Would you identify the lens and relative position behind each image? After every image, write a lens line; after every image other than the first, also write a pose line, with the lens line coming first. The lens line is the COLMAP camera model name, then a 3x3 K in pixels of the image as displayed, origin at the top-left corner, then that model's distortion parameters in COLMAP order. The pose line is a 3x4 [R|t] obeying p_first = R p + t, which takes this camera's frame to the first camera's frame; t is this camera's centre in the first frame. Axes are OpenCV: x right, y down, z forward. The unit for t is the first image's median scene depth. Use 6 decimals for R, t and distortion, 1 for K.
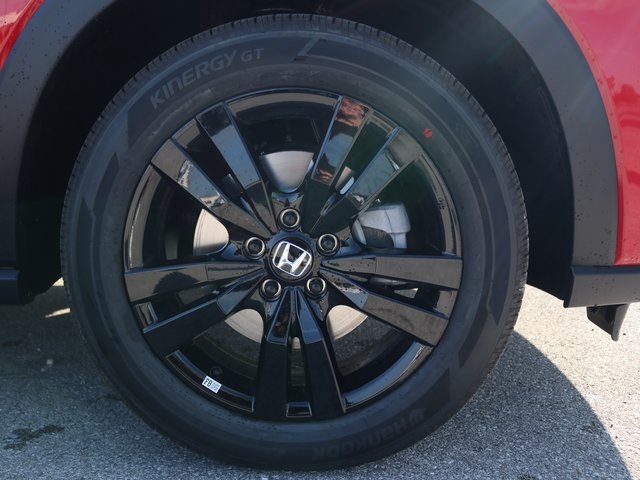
lens RADIAL K [[686.4, 0, 318.7], [0, 686.4, 240.8], [0, 0, 1]] dist [-0.078894, 0.000000]
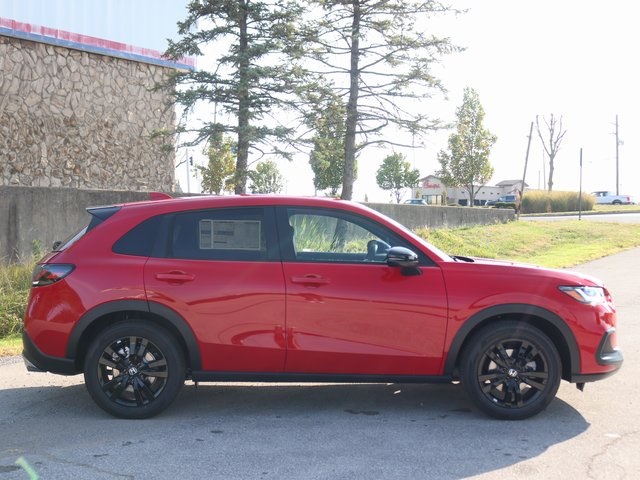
lens RADIAL K [[781.1, 0, 320.8], [0, 781.1, 238.7], [0, 0, 1]] dist [-0.093603, 0.000000]
pose [[0.999629, 0.008619, 0.025834, -1.502705], [-0.004903, 0.990056, -0.140587, -0.130726], [-0.026789, 0.140409, 0.989731, -4.364824]]
